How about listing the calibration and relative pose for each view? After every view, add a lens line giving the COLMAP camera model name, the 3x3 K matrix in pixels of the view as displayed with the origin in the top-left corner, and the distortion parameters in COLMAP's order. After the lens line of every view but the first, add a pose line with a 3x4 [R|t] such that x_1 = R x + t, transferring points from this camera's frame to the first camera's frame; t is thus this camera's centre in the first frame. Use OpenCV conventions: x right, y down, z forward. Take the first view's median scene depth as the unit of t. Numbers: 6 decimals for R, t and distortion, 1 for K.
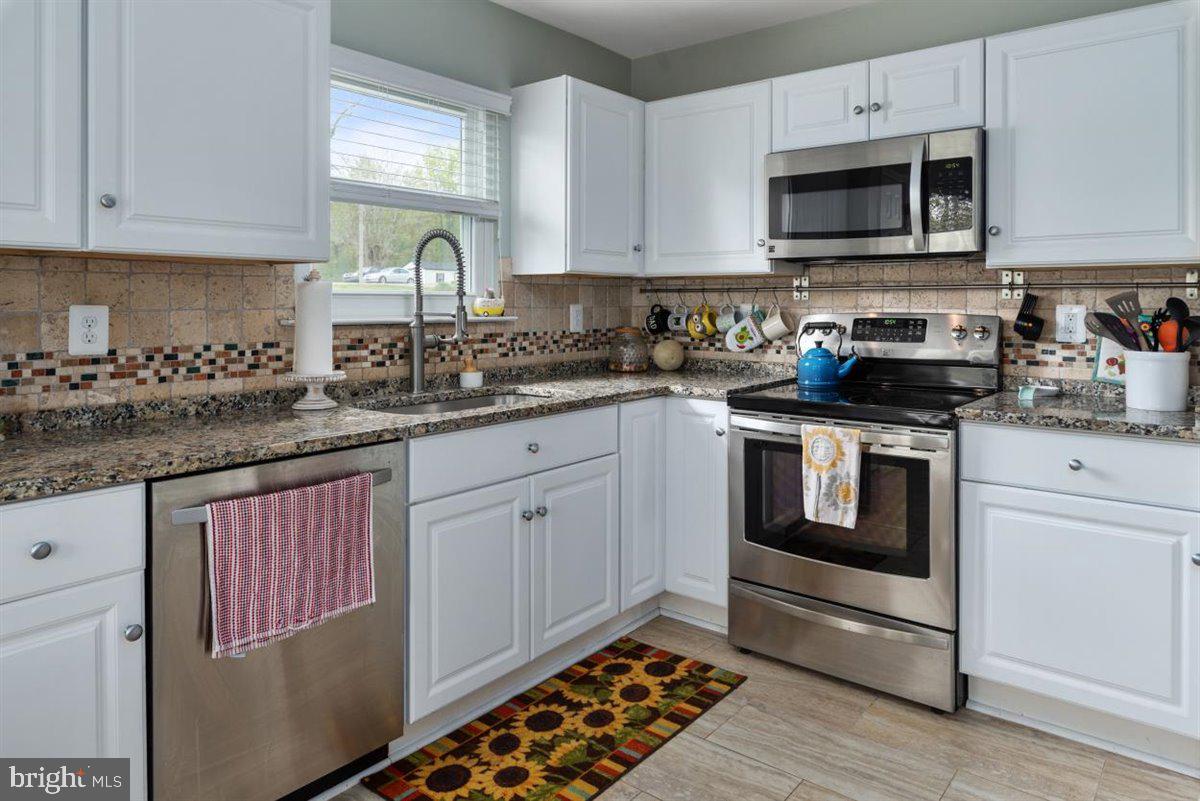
lens RADIAL K [[787.3, 0, 599.5], [0, 787.3, 301.9], [0, 0, 1]] dist [0.002148, 0.000129]
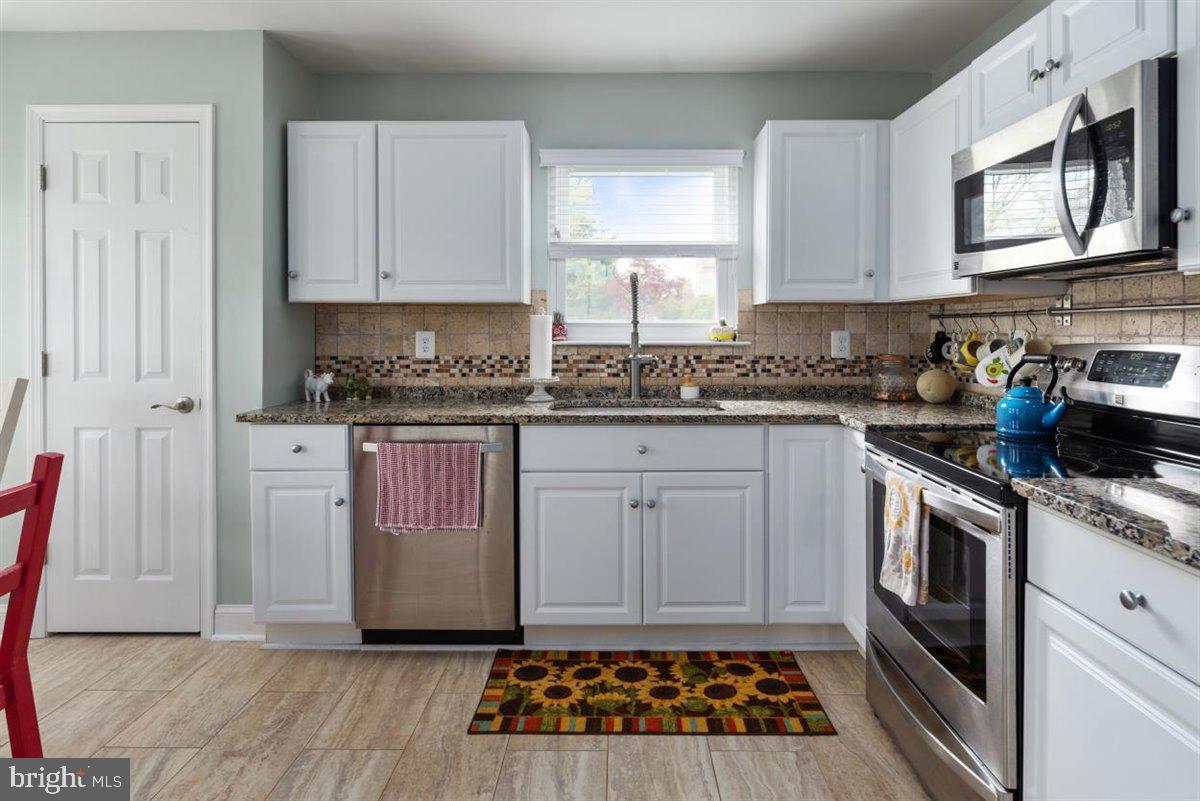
lens RADIAL K [[645.2, 0, 603.1], [0, 645.2, 330.6], [0, 0, 1]] dist [-0.001547, 0.000072]
pose [[0.618442, 0.000786, -0.785830, 0.676236], [0.001549, 0.999996, 0.002219, 0.000082], [0.785829, -0.002590, 0.618438, 0.348356]]
